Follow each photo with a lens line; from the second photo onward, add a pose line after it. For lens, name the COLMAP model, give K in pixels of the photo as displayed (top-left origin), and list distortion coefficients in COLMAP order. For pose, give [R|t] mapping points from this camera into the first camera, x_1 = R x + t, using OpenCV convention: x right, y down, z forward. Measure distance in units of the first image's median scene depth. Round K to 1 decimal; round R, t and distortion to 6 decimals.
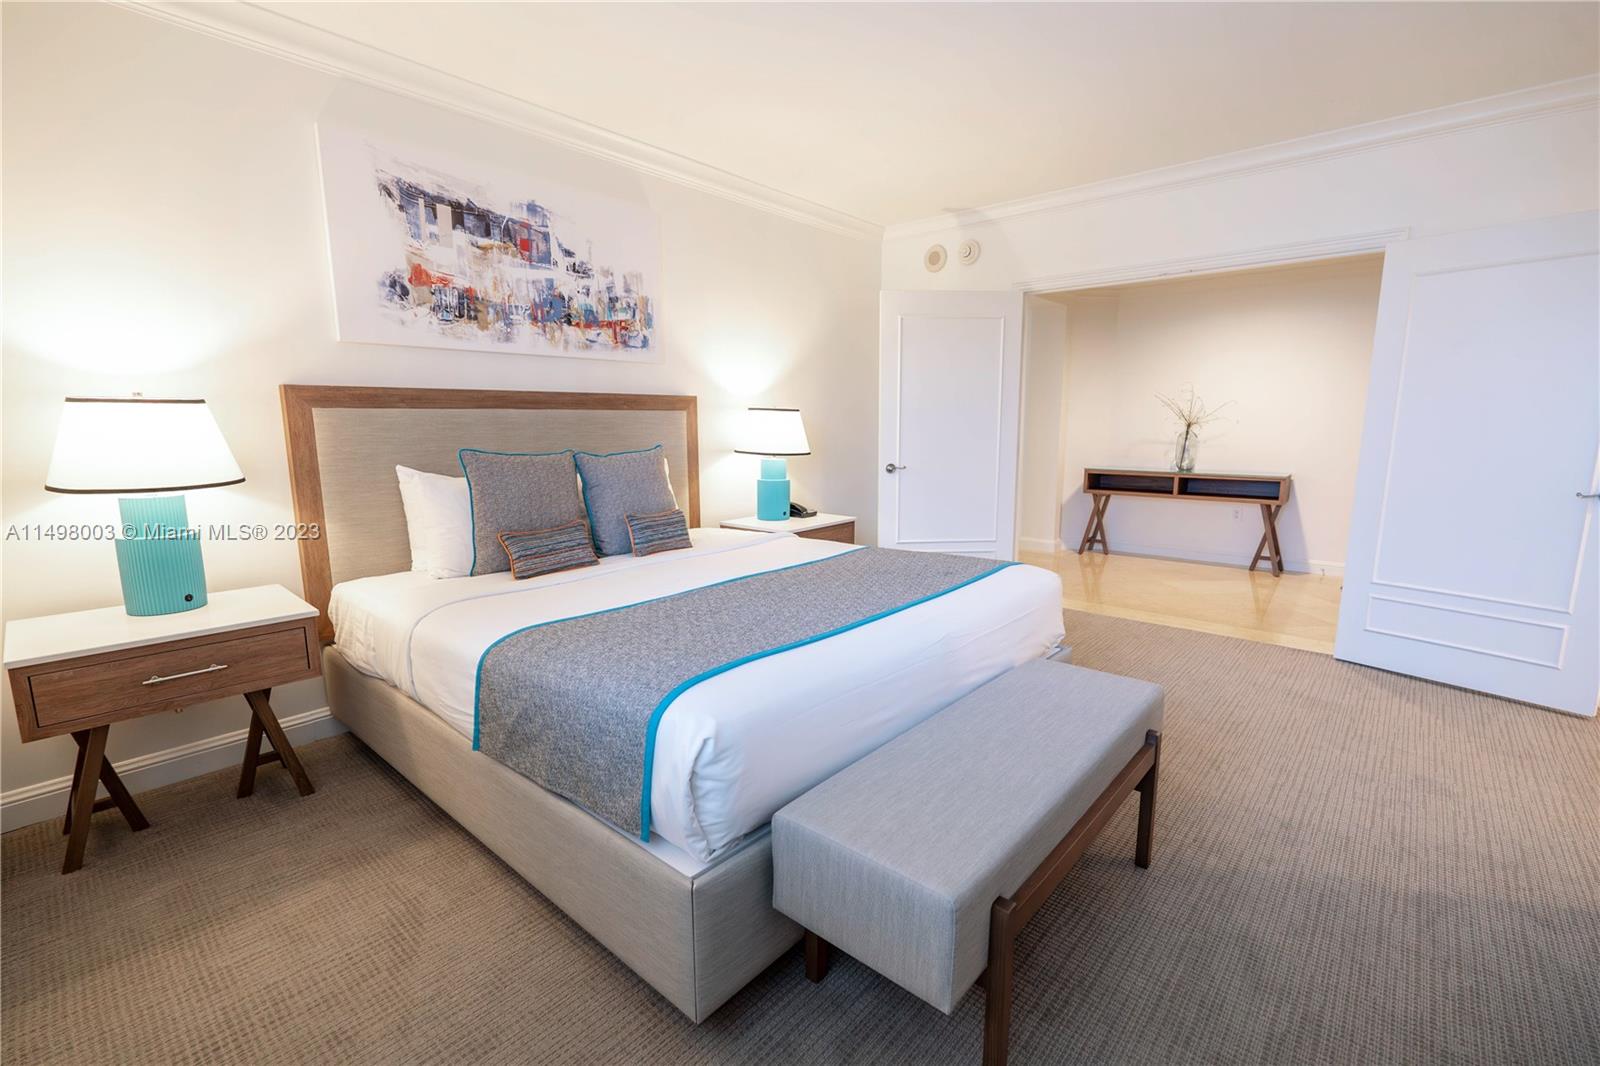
lens RADIAL K [[707.6, 0, 802.6], [0, 707.6, 538.8], [0, 0, 1]] dist [-0.003001, -0.000513]
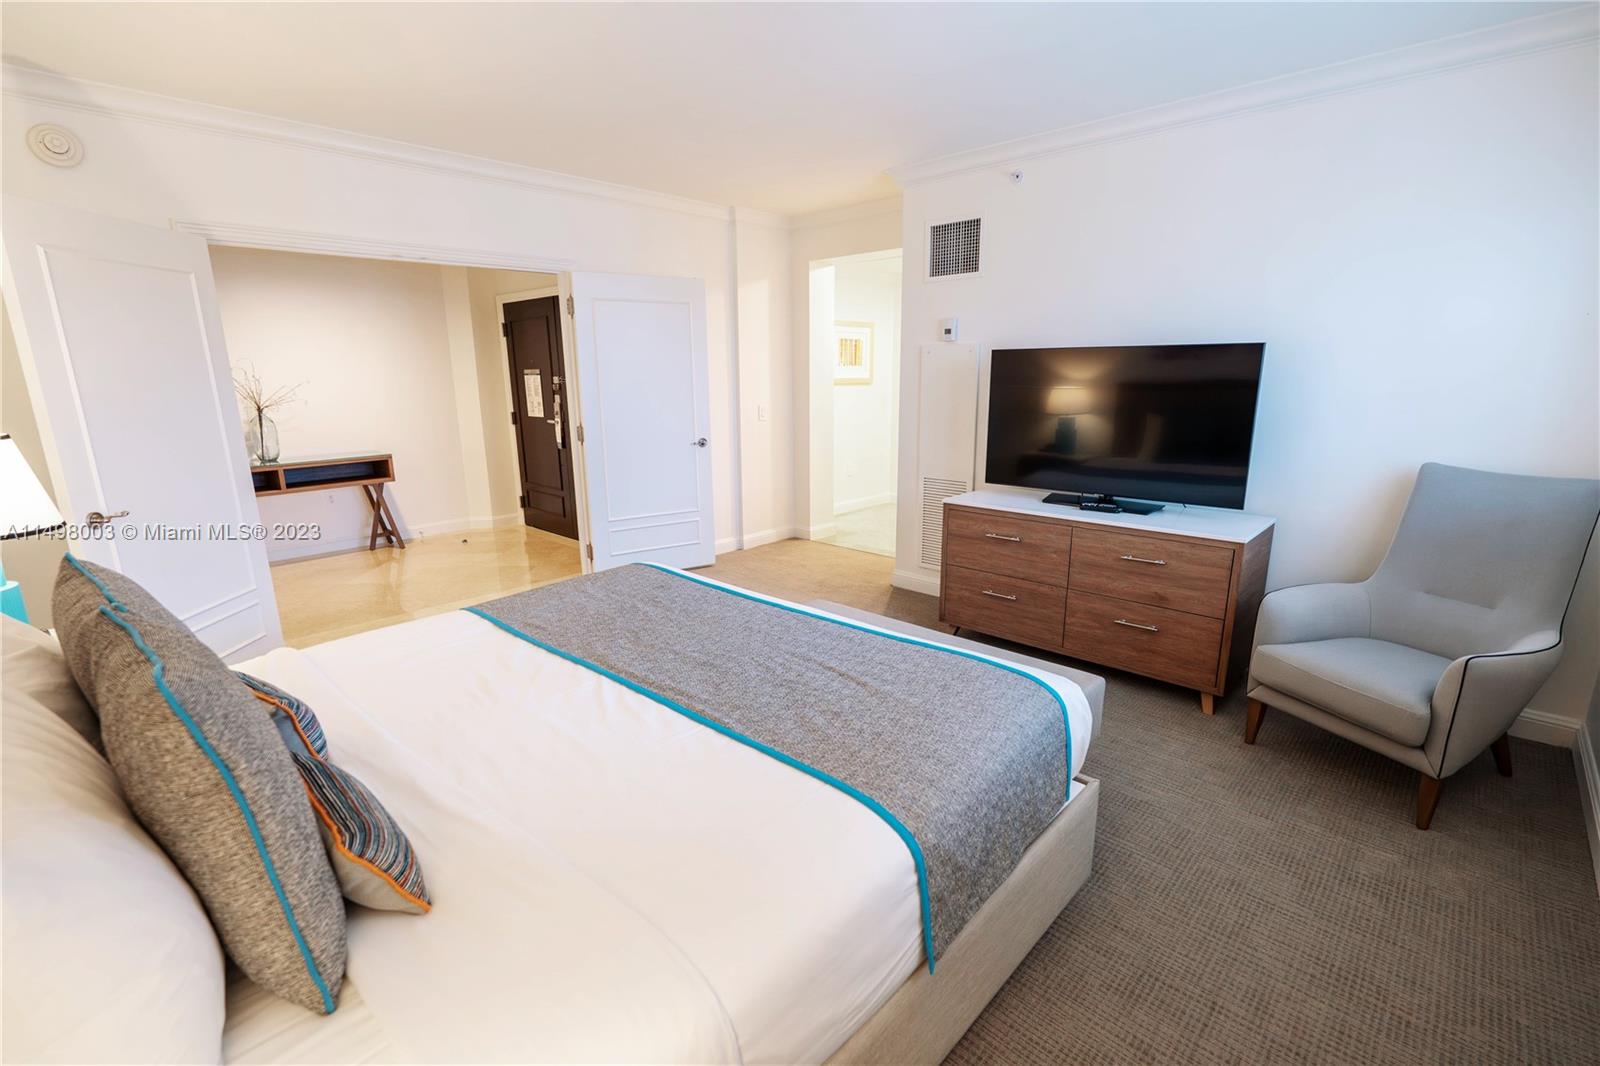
lens RADIAL K [[714.5, 0, 798.7], [0, 714.5, 538.4], [0, 0, 1]] dist [-0.007553, 0.003444]
pose [[0.037071, -0.229265, 0.972658, -0.335628], [0.173502, 0.960021, 0.219674, -0.090182], [-0.984136, 0.160614, 0.075367, 0.321944]]
